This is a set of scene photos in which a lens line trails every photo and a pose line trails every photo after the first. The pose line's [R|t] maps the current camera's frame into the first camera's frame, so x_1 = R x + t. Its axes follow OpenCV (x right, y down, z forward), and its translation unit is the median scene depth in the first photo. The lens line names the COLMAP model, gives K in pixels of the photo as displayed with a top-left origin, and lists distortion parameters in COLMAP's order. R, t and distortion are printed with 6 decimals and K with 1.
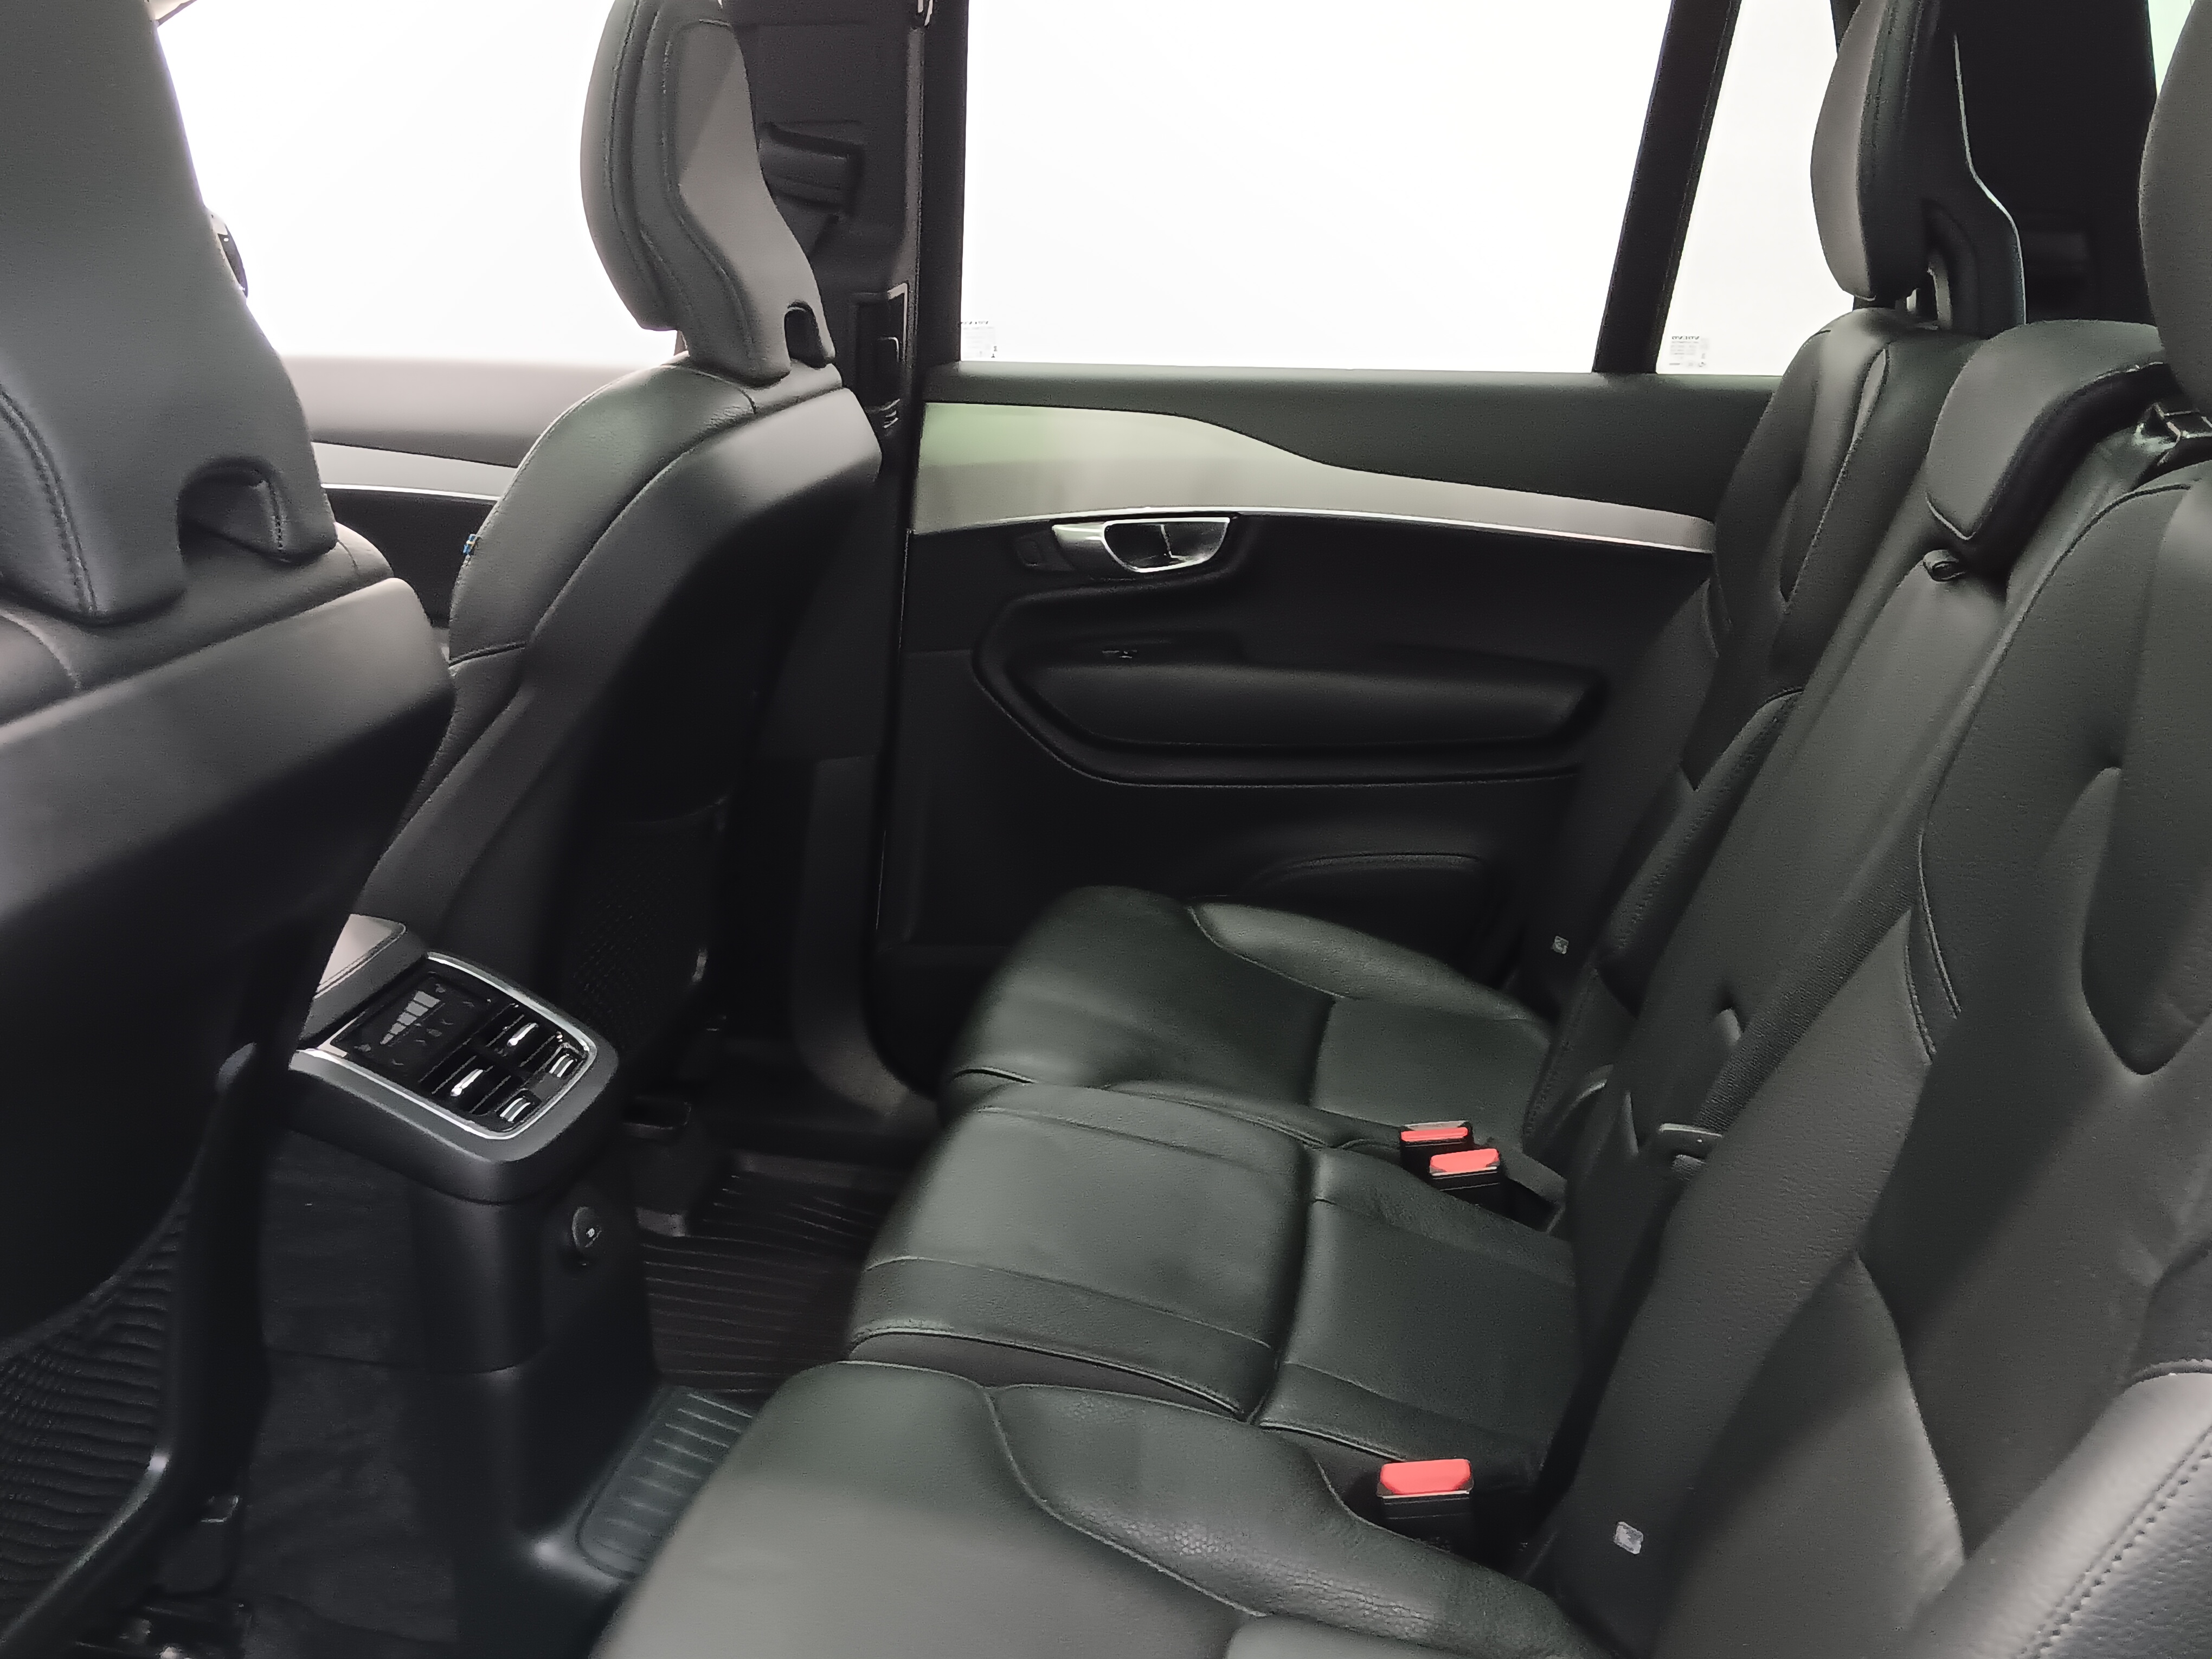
lens RADIAL K [[2132.0, 0, 1089.2], [0, 2132.0, 838.0], [0, 0, 1]] dist [0.139735, -0.360621]
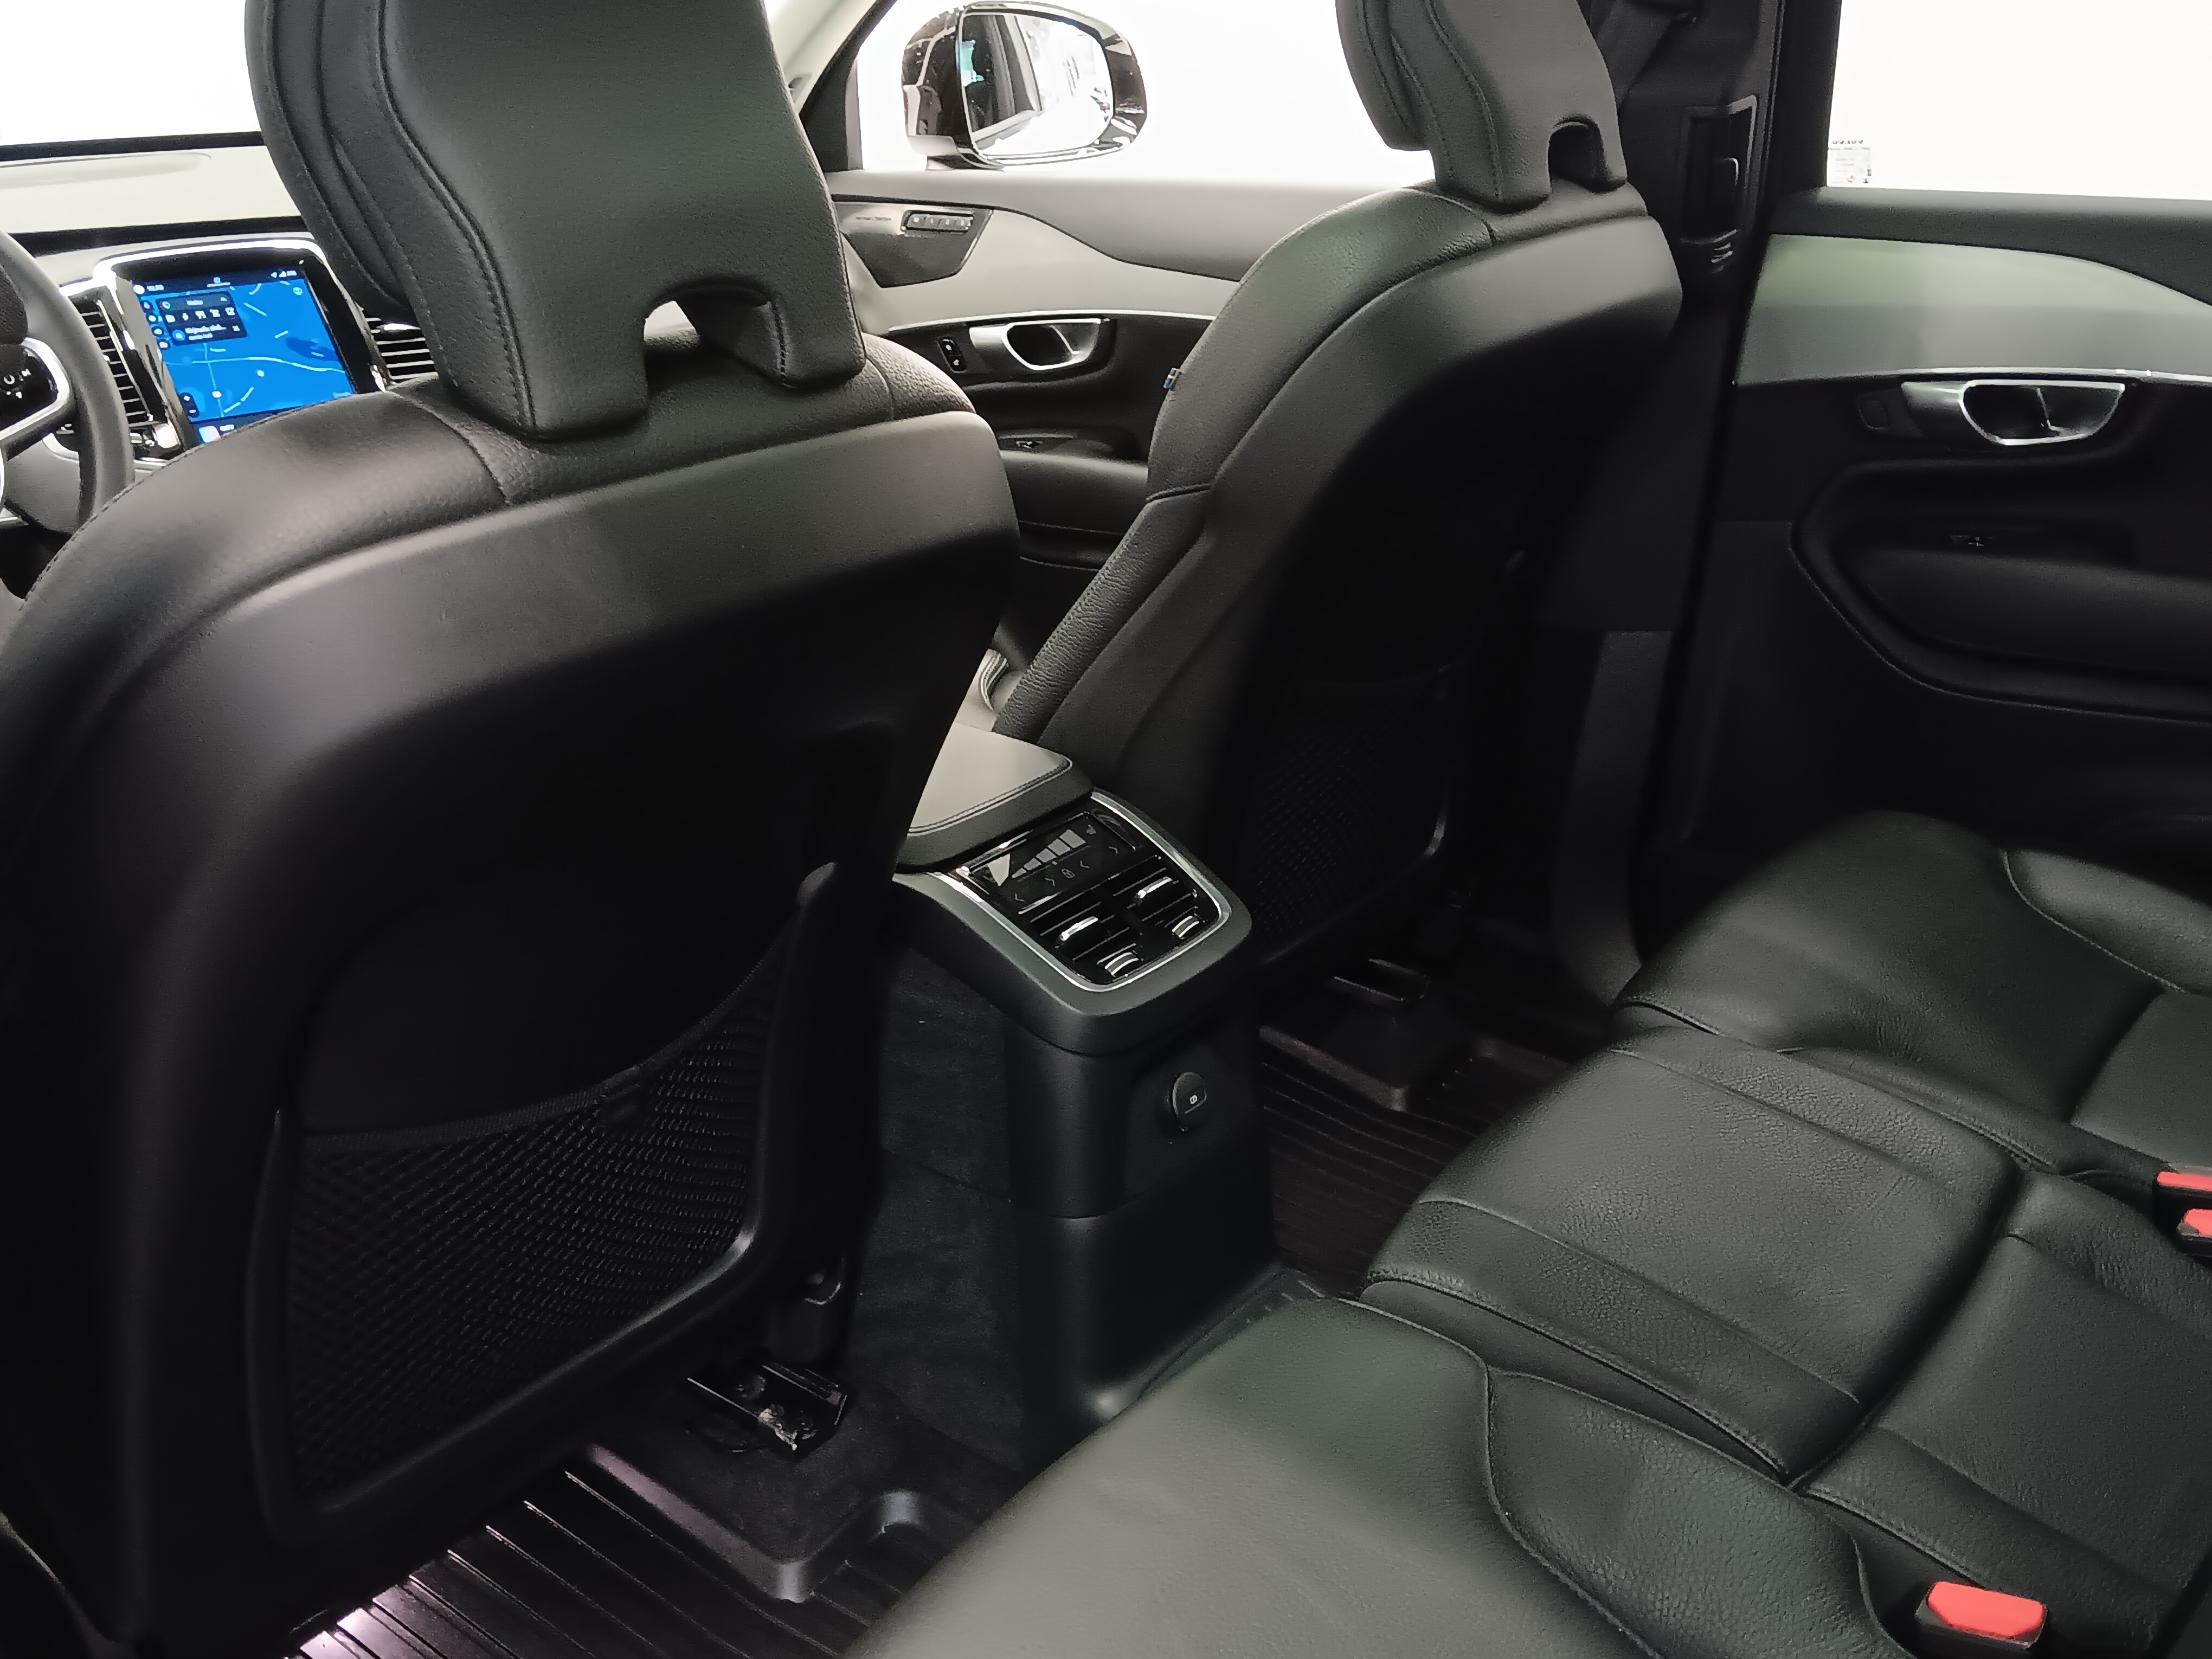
lens RADIAL K [[2132.0, 0, 1089.2], [0, 2132.0, 838.0], [0, 0, 1]] dist [0.139735, -0.360621]
pose [[0.892248, 0.138297, -0.429846, 0.116014], [-0.106881, 0.989575, 0.096525, -0.020432], [0.438714, -0.040182, 0.897728, 0.106700]]
